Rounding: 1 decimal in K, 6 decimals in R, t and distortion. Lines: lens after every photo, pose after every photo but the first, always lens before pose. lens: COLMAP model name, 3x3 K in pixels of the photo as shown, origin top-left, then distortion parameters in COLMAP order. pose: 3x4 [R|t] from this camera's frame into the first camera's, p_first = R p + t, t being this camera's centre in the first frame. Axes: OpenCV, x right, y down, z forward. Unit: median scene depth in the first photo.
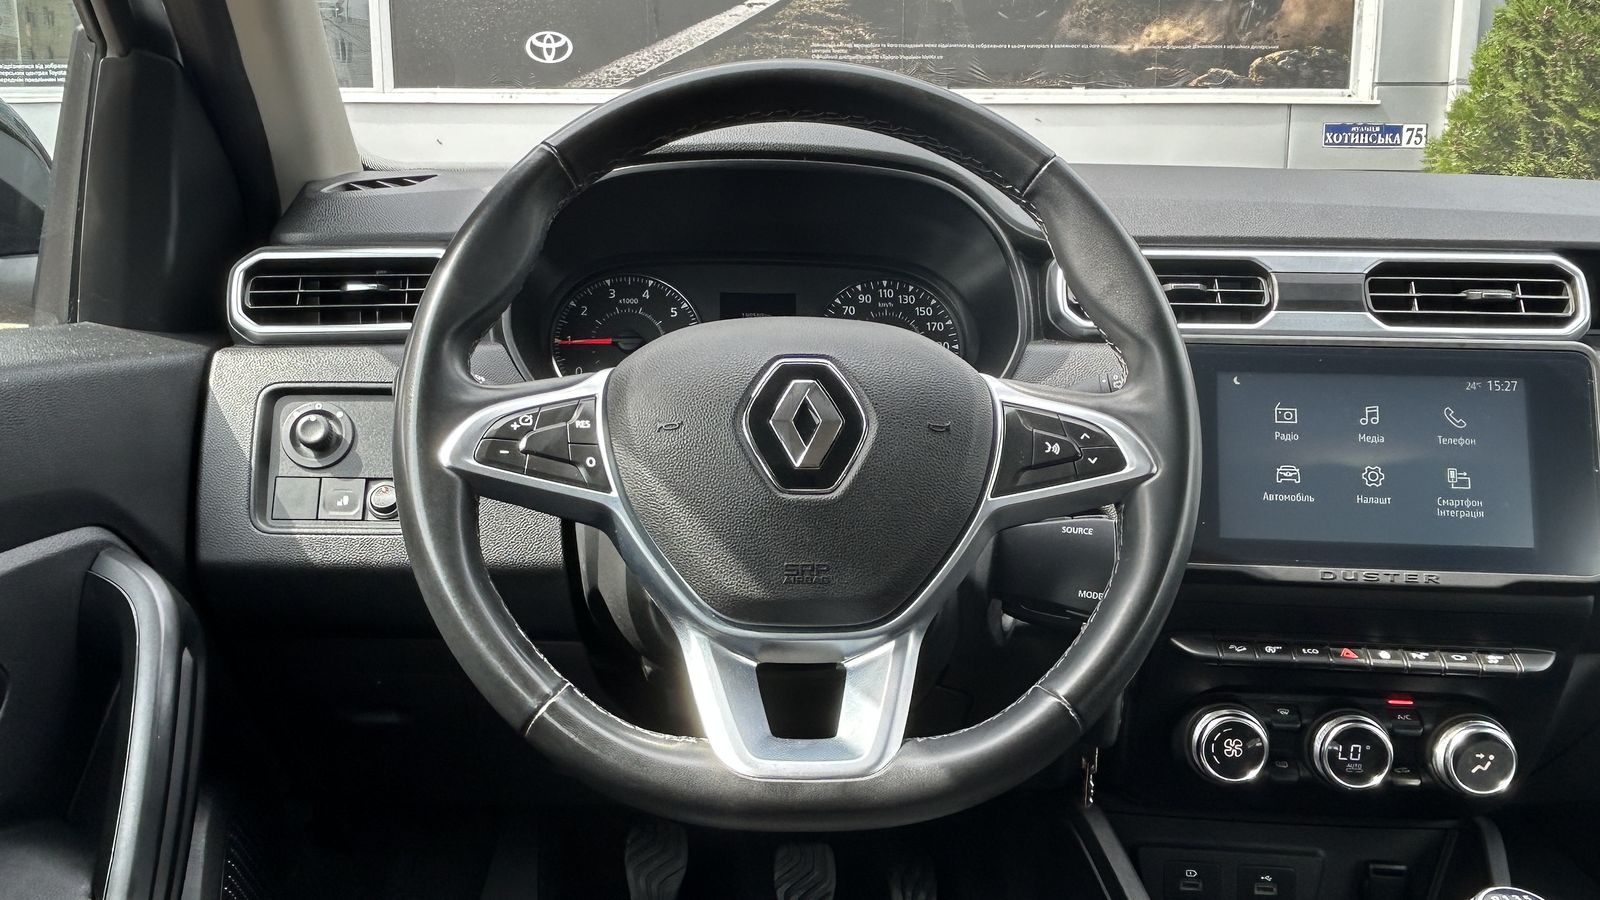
lens RADIAL K [[1266.3, 0, 798.8], [0, 1266.3, 423.3], [0, 0, 1]] dist [0.016636, -0.054751]
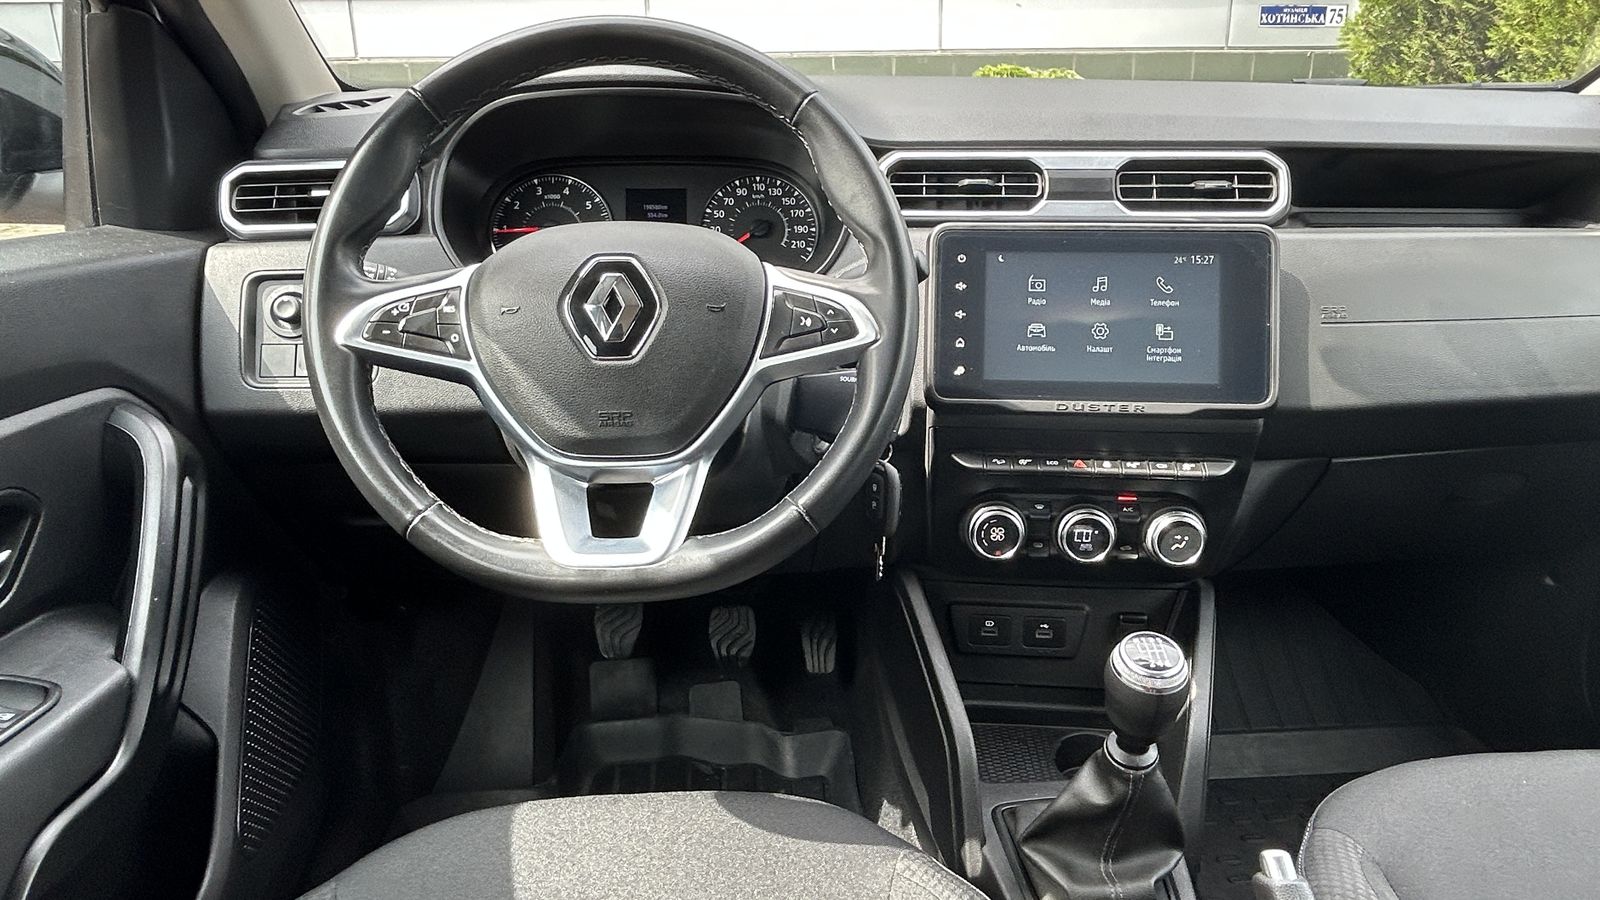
lens RADIAL K [[1034.0, 0, 844.6], [0, 1034.0, 416.0], [0, 0, 1]] dist [0.012044, -0.029025]
pose [[0.999834, -0.016407, 0.007881, 0.177961], [0.015111, 0.989594, 0.143092, -0.028563], [-0.010147, -0.142950, 0.989678, -0.070315]]
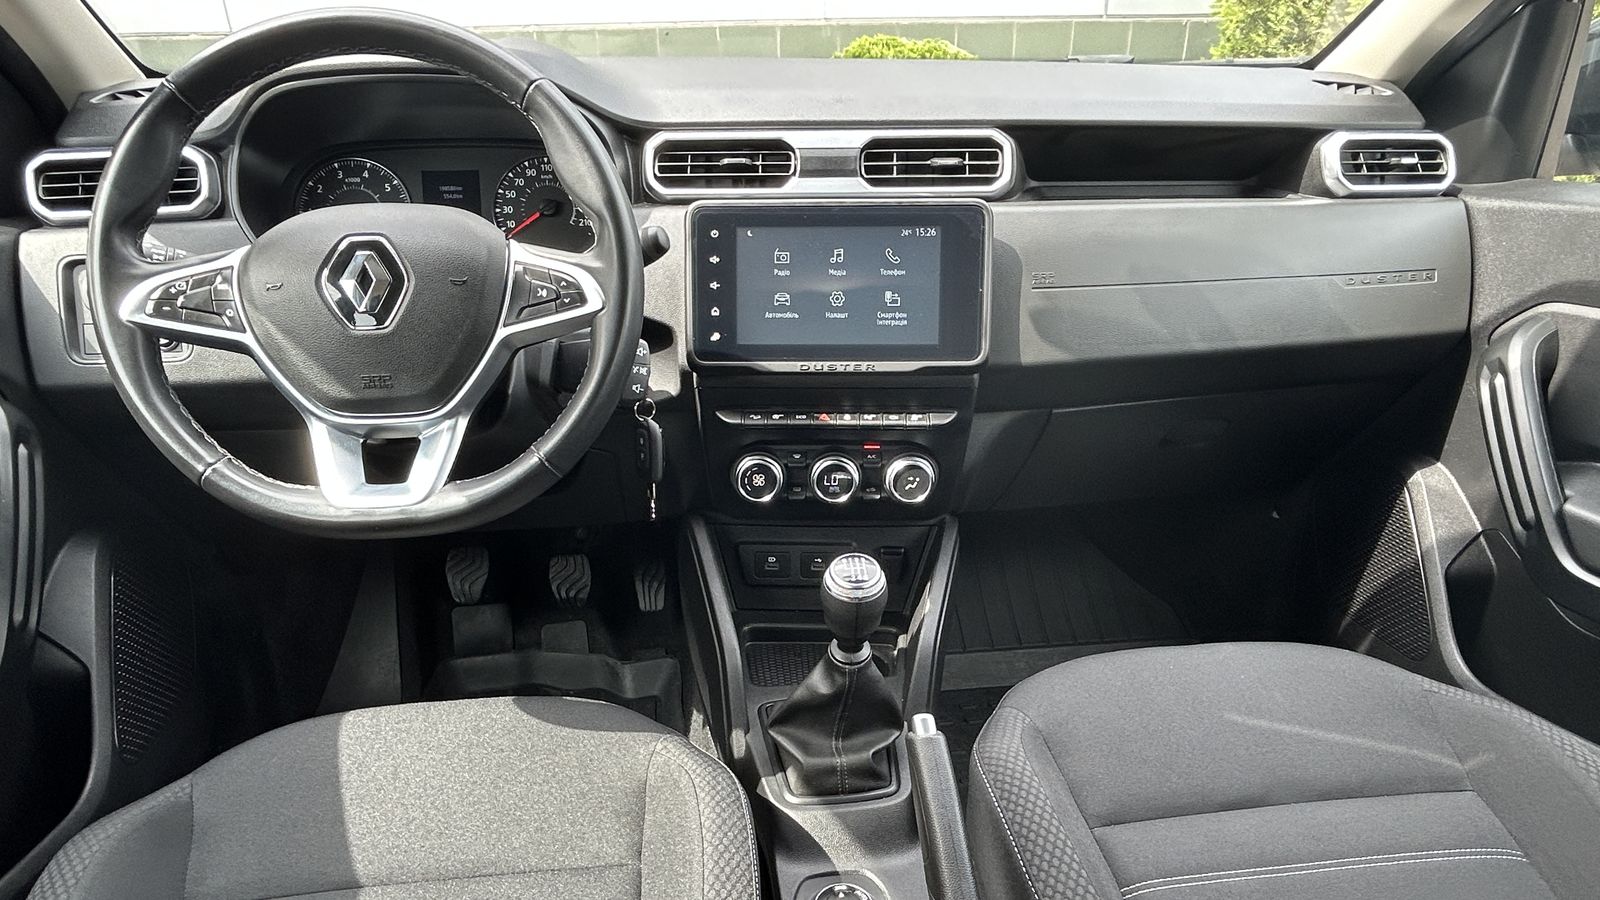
lens RADIAL K [[968.2, 0, 796.1], [0, 968.2, 560.3], [0, 0, 1]] dist [-0.004595, -0.002583]
pose [[0.997973, -0.044764, 0.045226, 0.338425], [0.028490, 0.949831, 0.311463, -0.021815], [-0.056899, -0.309543, 0.949182, -0.174243]]
